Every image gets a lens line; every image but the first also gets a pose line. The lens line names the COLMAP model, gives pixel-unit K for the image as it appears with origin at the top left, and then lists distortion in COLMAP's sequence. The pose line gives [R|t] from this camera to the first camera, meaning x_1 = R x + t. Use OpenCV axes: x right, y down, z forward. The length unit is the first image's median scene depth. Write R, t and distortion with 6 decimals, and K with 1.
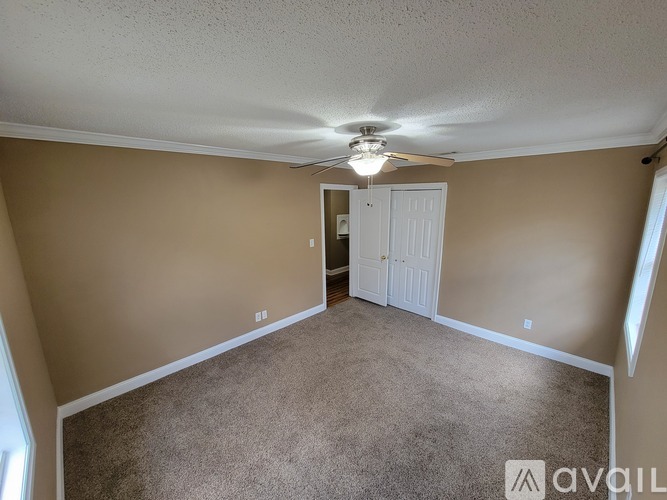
lens RADIAL K [[270.5, 0, 329.8], [0, 270.5, 251.7], [0, 0, 1]] dist [-0.000318, -0.000265]
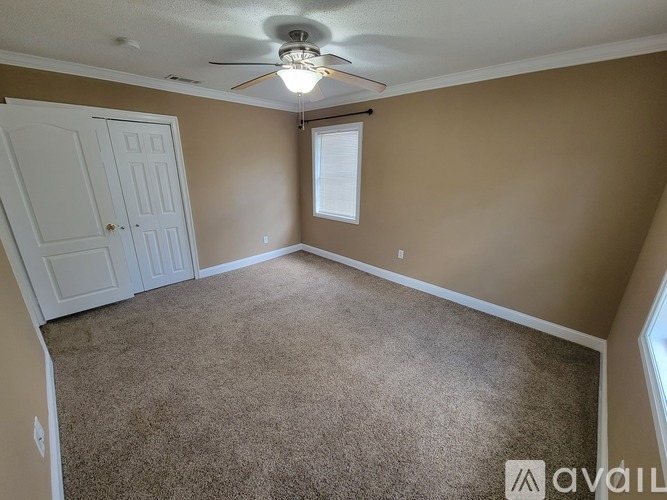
lens RADIAL K [[270.5, 0, 329.8], [0, 270.5, 251.7], [0, 0, 1]] dist [-0.000318, -0.000265]
pose [[-0.014595, -0.303562, 0.952700, -0.531161], [0.191317, 0.934350, 0.300646, -0.022026], [-0.981420, 0.186655, 0.044439, 0.573314]]
